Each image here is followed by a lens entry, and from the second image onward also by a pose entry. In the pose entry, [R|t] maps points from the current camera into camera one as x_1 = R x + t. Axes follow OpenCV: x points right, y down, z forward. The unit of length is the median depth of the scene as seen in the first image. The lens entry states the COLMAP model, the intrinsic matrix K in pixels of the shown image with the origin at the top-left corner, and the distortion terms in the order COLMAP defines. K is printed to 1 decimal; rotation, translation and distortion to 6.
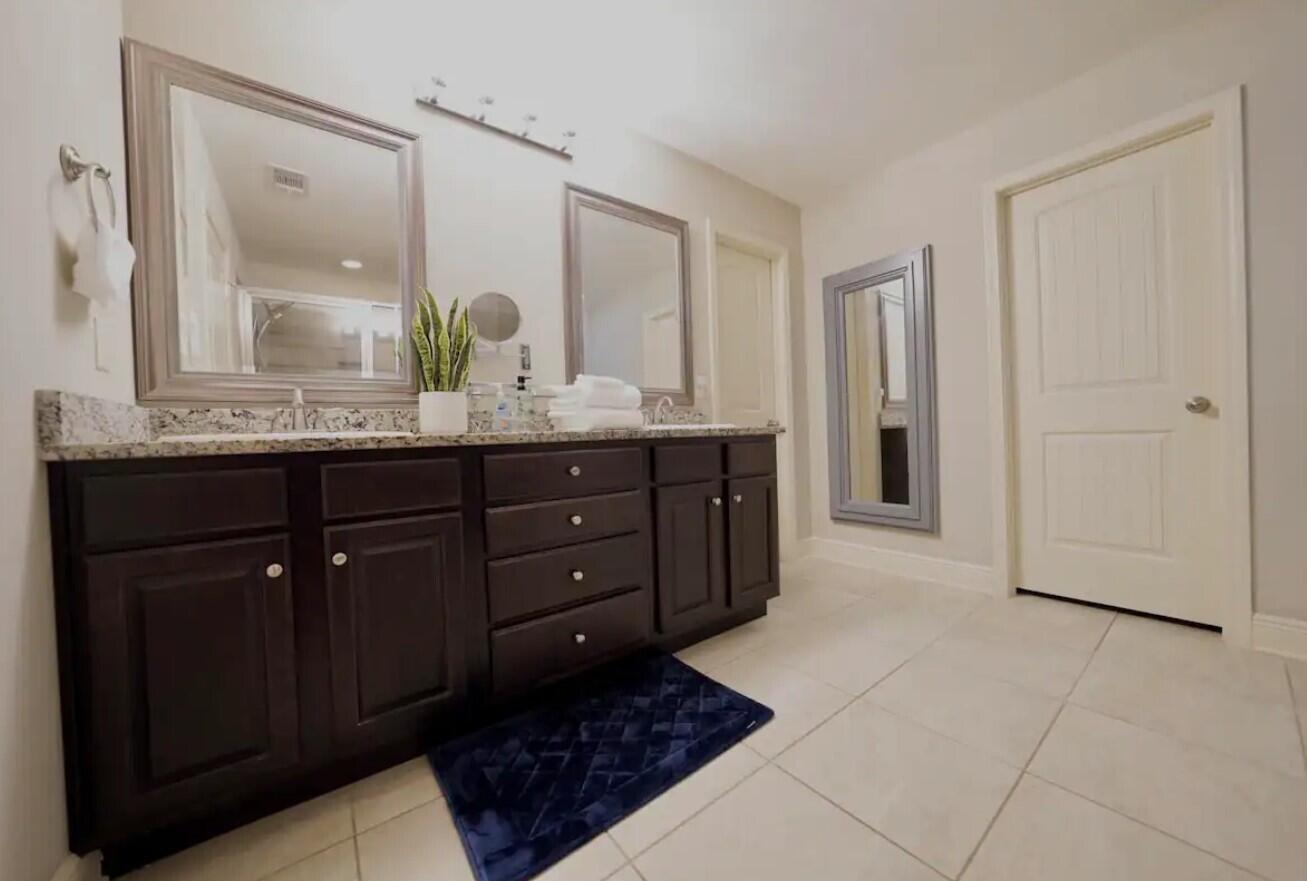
lens RADIAL K [[451.5, 0, 651.0], [0, 451.5, 439.6], [0, 0, 1]] dist [0.000446, 0.000373]
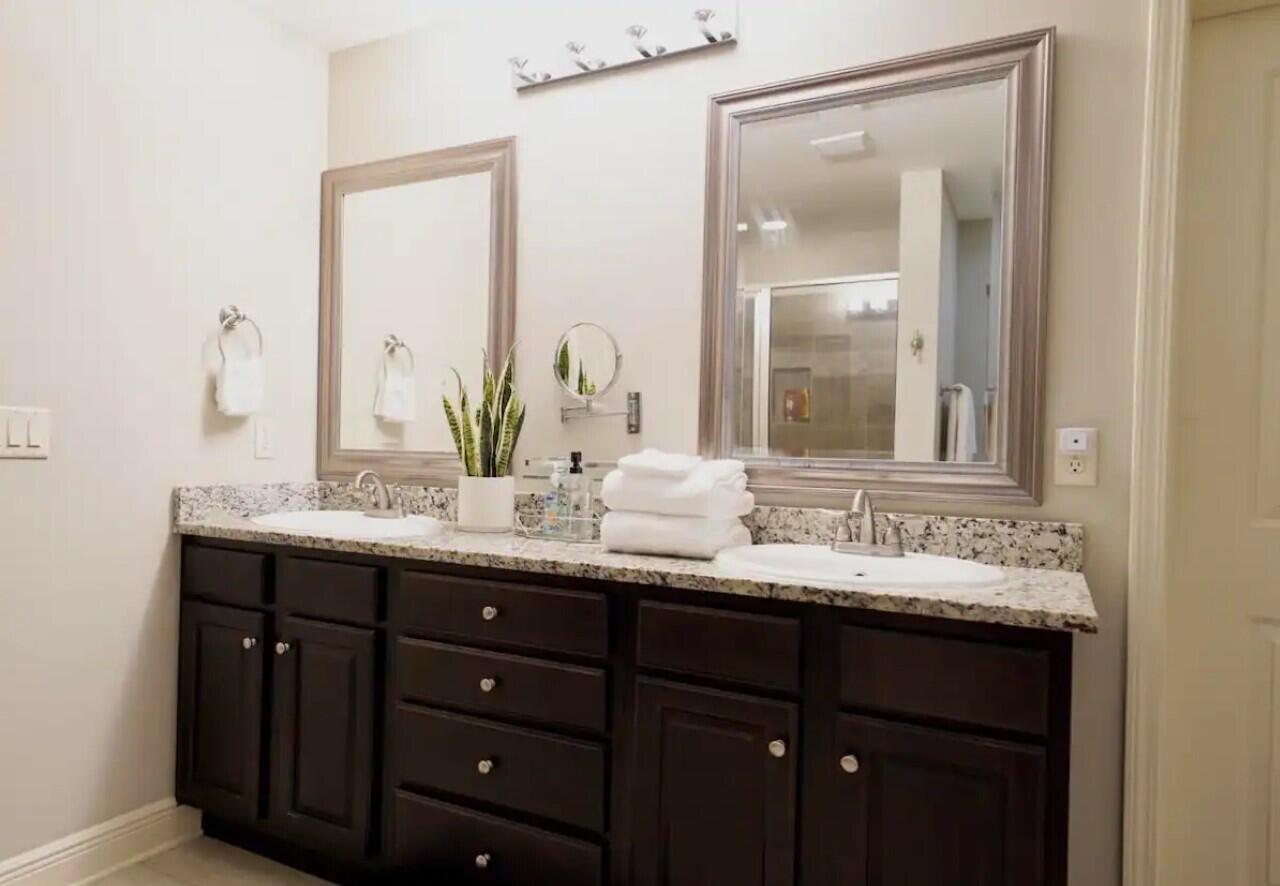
lens RADIAL K [[955.3, 0, 638.2], [0, 955.3, 441.7], [0, 0, 1]] dist [0.014347, 0.002479]
pose [[0.394570, 0.055815, -0.917169, 1.199048], [-0.047591, 0.998055, 0.040263, -0.250330], [0.917633, 0.027763, 0.396459, 0.613254]]
